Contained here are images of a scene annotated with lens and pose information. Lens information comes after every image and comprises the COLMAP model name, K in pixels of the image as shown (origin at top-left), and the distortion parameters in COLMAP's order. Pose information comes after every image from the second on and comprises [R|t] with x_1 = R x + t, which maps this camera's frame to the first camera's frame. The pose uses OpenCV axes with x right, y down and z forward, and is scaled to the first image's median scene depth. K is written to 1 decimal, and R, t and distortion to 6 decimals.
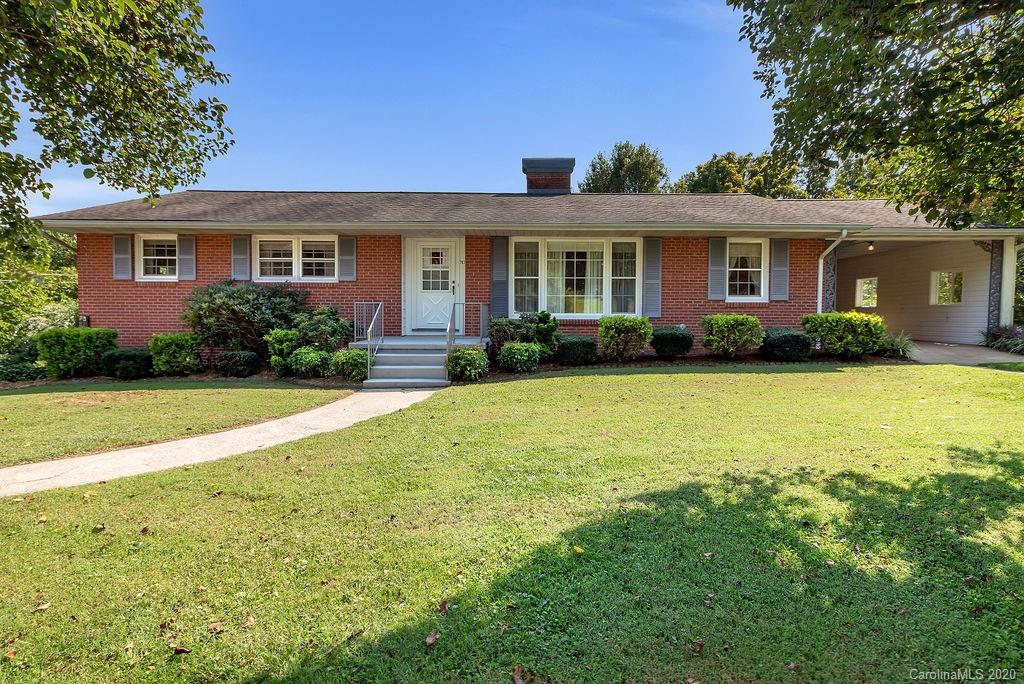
lens RADIAL K [[485.2, 0, 511.2], [0, 485.2, 328.1], [0, 0, 1]] dist [-0.001464, -0.000595]
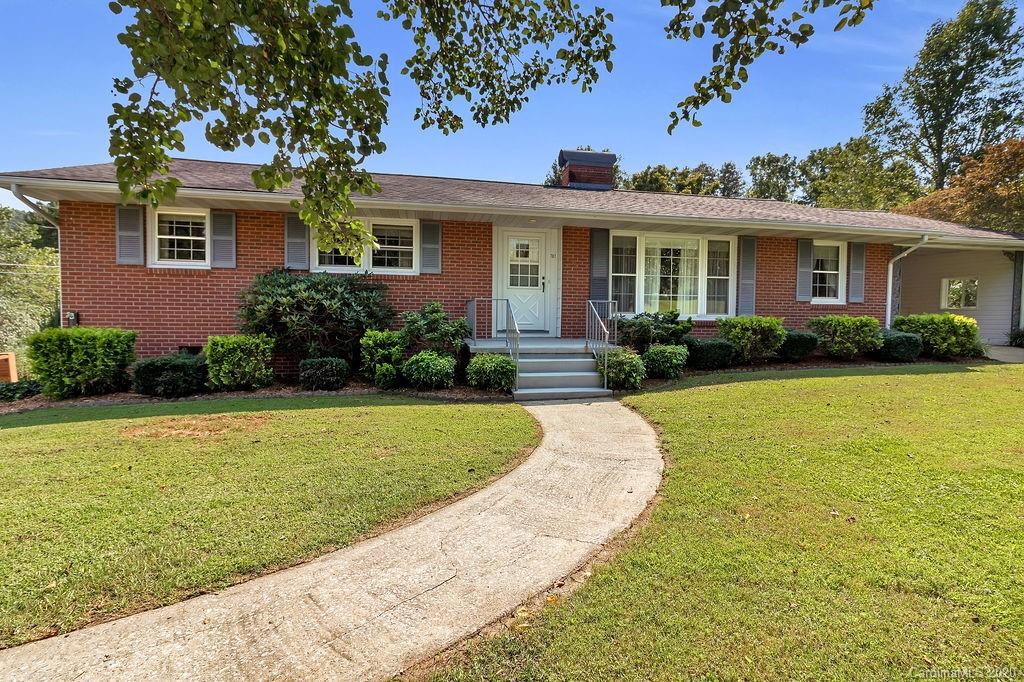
lens RADIAL K [[475.0, 0, 505.2], [0, 475.0, 332.7], [0, 0, 1]] dist [0.003403, 0.000544]
pose [[0.981135, 0.000036, 0.193322, -0.367046], [-0.001393, 0.999975, 0.006887, 0.000645], [-0.193317, -0.007026, 0.981111, 0.153622]]
